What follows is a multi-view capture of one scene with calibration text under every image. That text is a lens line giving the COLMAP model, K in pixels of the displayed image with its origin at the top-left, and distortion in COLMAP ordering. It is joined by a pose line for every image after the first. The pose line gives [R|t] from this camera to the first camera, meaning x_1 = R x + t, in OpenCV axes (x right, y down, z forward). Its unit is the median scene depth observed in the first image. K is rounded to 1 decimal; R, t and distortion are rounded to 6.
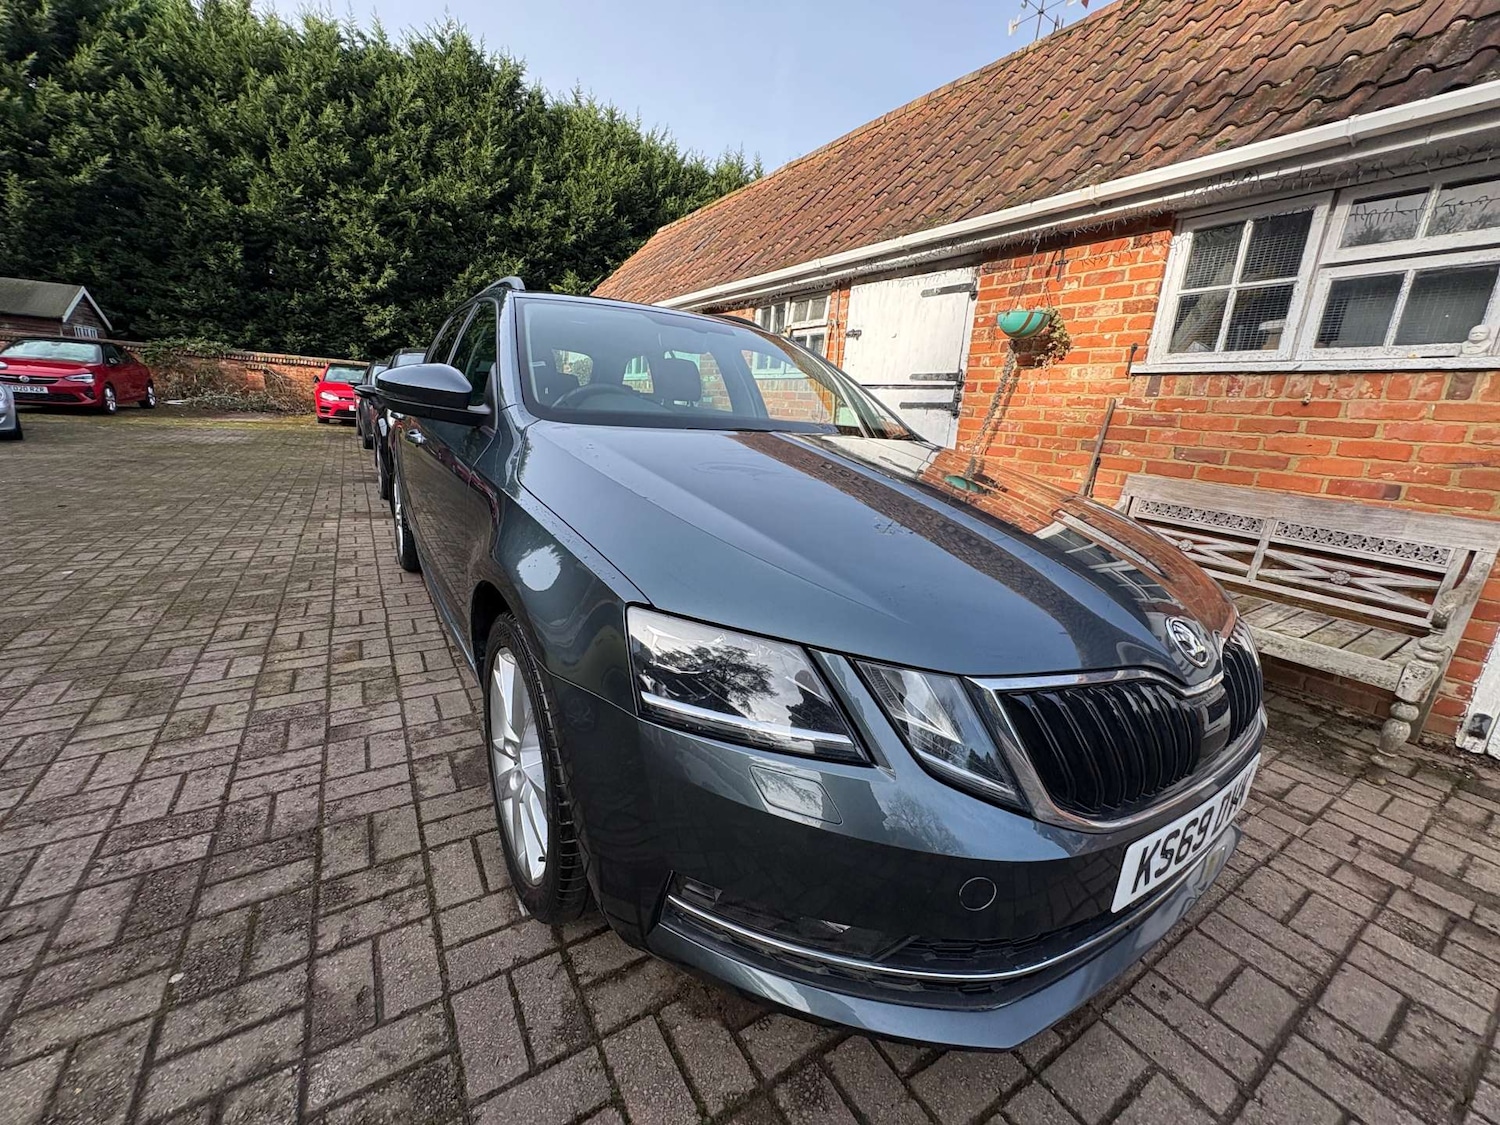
lens RADIAL K [[601.1, 0, 749.3], [0, 601.1, 562.1], [0, 0, 1]] dist [0.000093, 0.000002]
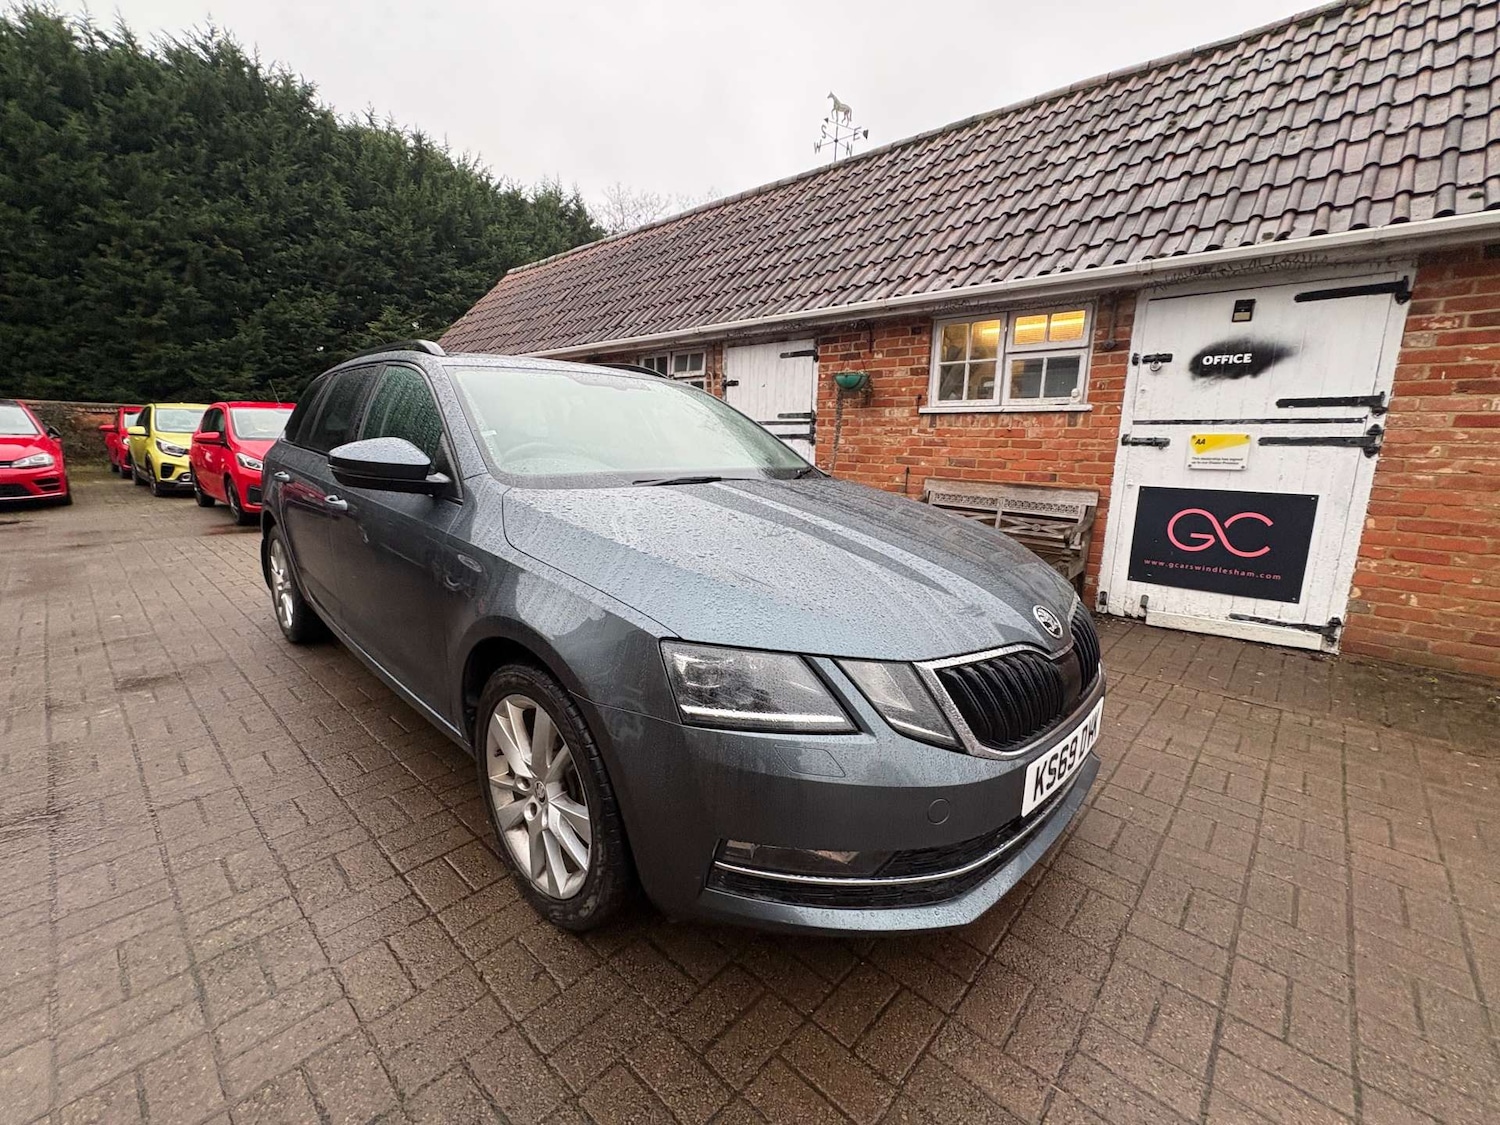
lens RADIAL K [[630.6, 0, 755.9], [0, 630.6, 566.5], [0, 0, 1]] dist [-0.002350, 0.000592]
pose [[0.962552, -0.097677, 0.252889, -0.215122], [0.107460, 0.993892, -0.025131, 0.073014], [-0.248889, 0.051365, 0.967169, -0.432040]]
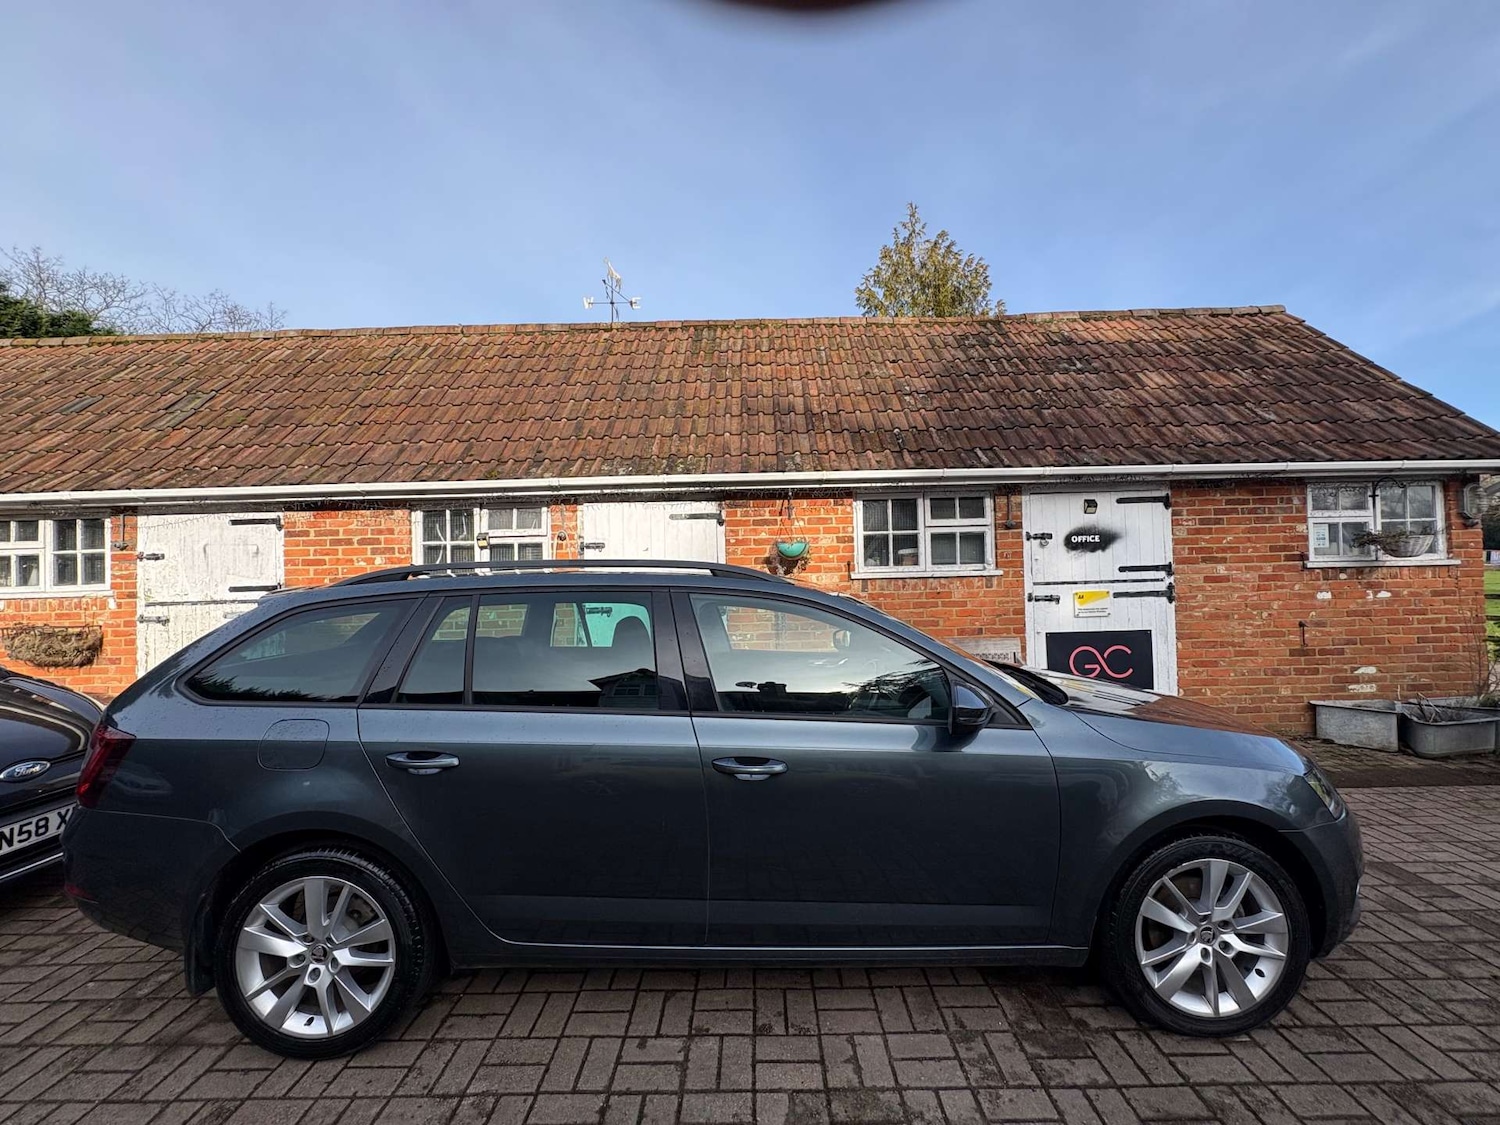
lens RADIAL K [[601.1, 0, 748.0], [0, 601.1, 562.6], [0, 0, 1]] dist [0.000093, 0.000002]
pose [[0.533989, -0.061267, 0.843269, -0.809498], [0.263193, 0.959862, -0.096926, -0.255861], [-0.803483, 0.273699, 0.528681, 0.338685]]
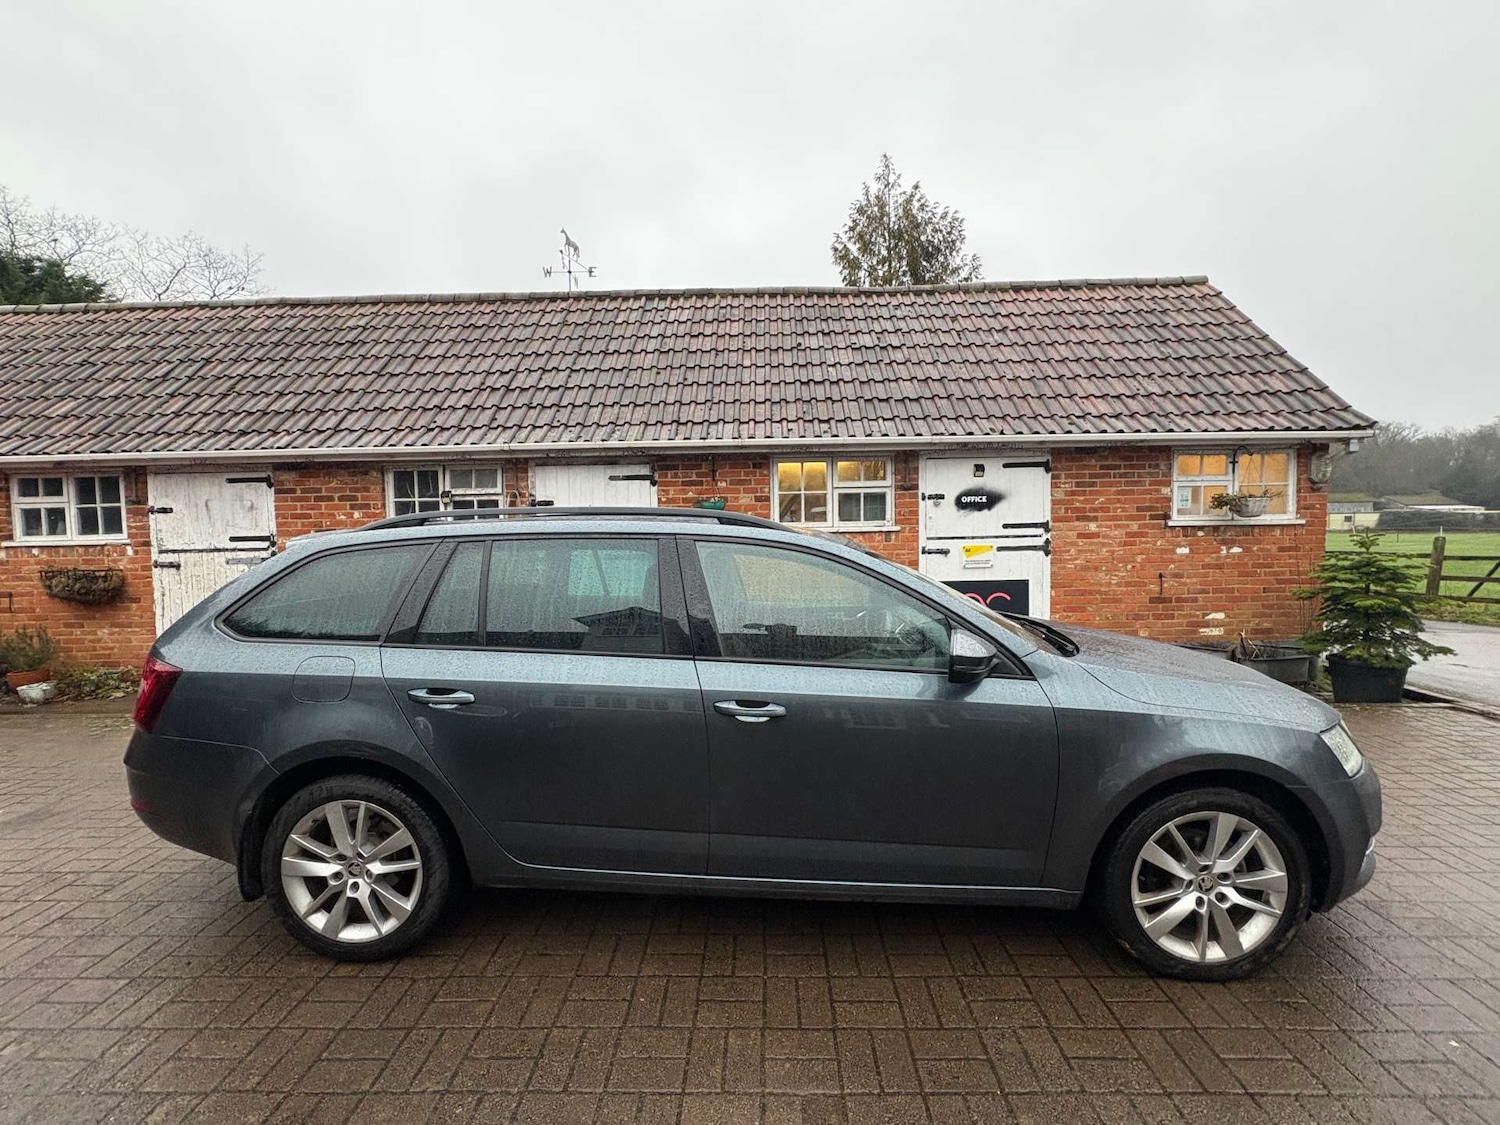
lens RADIAL K [[630.6, 0, 754.0], [0, 630.6, 563.8], [0, 0, 1]] dist [-0.002350, 0.000592]
pose [[0.540462, -0.122039, 0.832471, -0.944323], [0.256931, 0.966102, -0.025178, -0.174071], [-0.801178, 0.227495, 0.553497, -0.014600]]
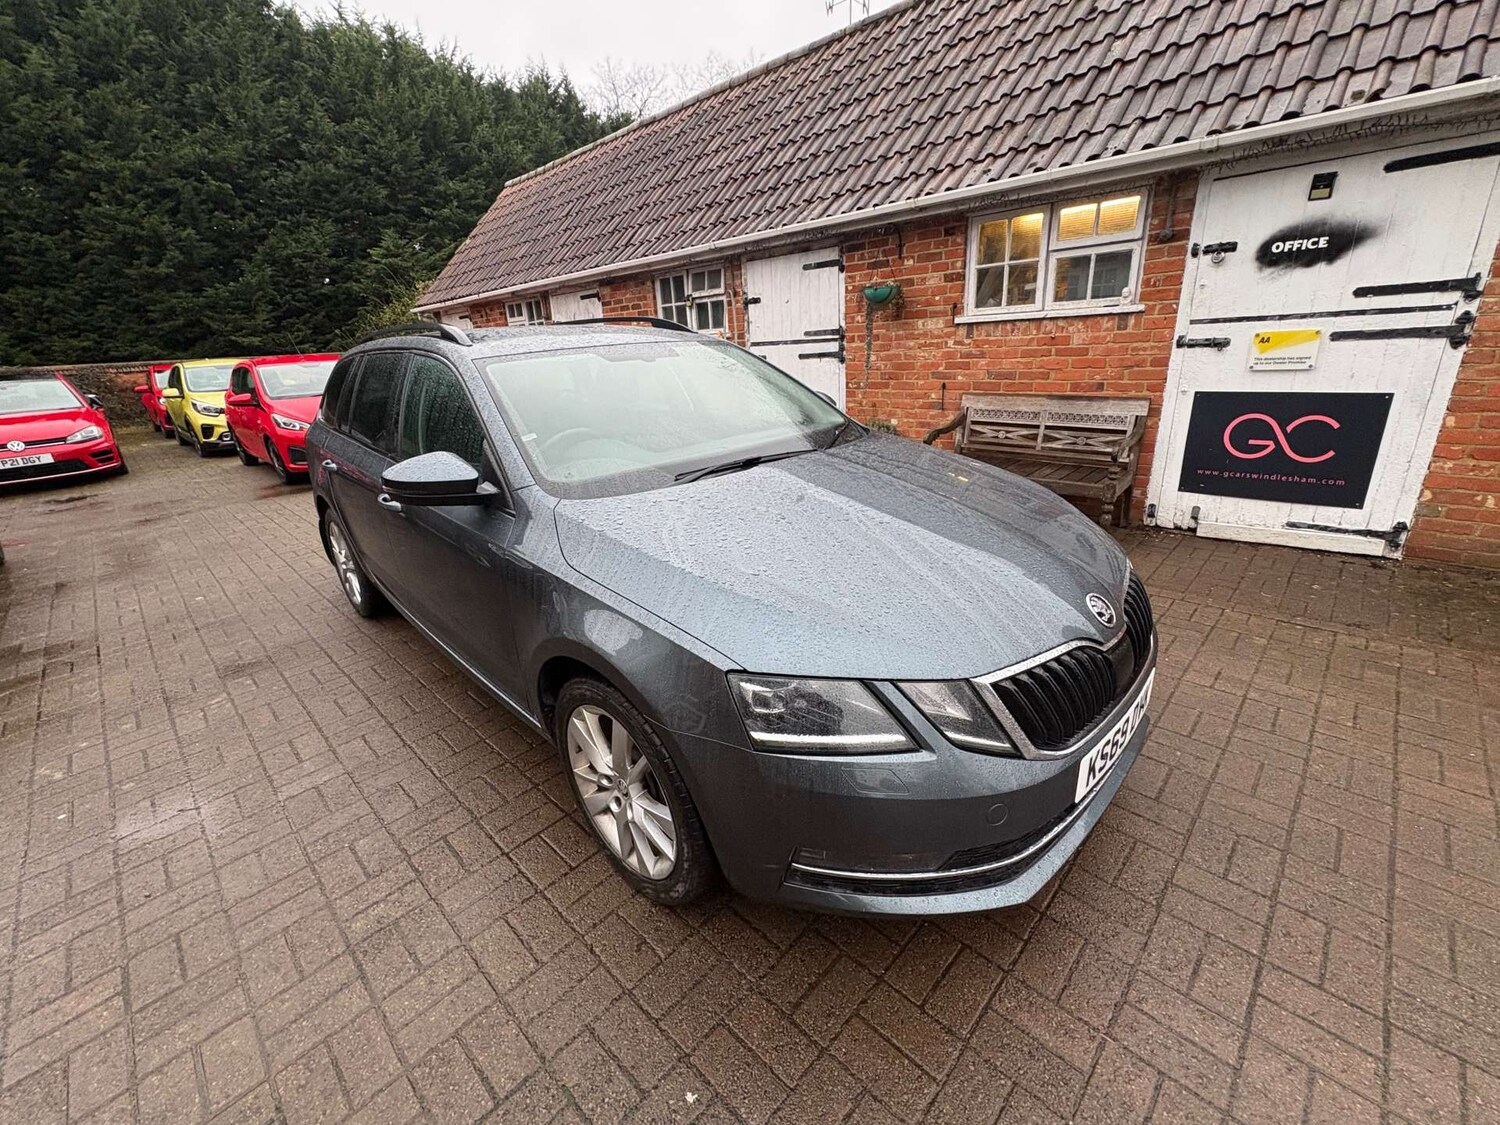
lens RADIAL K [[630.6, 0, 755.8], [0, 630.6, 568.4], [0, 0, 1]] dist [-0.002350, 0.000592]
pose [[0.963920, -0.196983, 0.179041, -0.219256], [0.176939, 0.976642, 0.121912, -0.002020], [-0.198873, -0.085834, 0.976259, -0.437314]]
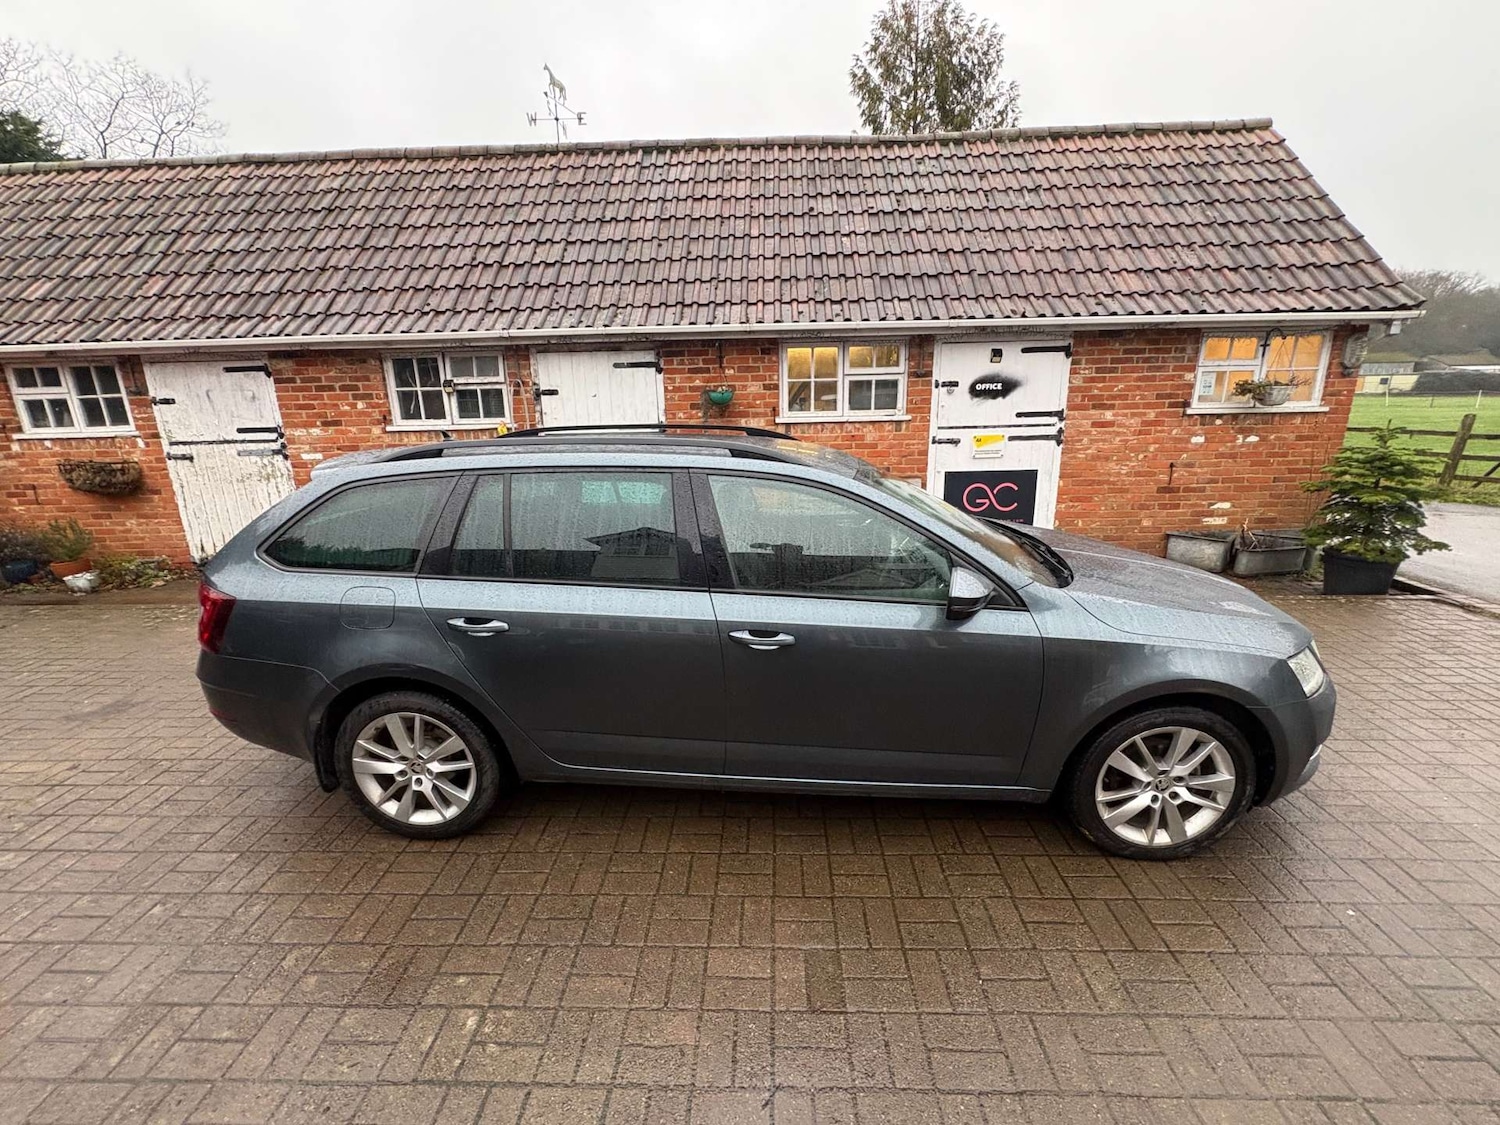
lens RADIAL K [[630.6, 0, 753.8], [0, 630.6, 565.7], [0, 0, 1]] dist [-0.002350, 0.000592]
pose [[0.549179, -0.295993, 0.781531, -0.956223], [0.259199, 0.949387, 0.177428, -0.244118], [-0.794492, 0.105132, 0.598105, -0.039224]]
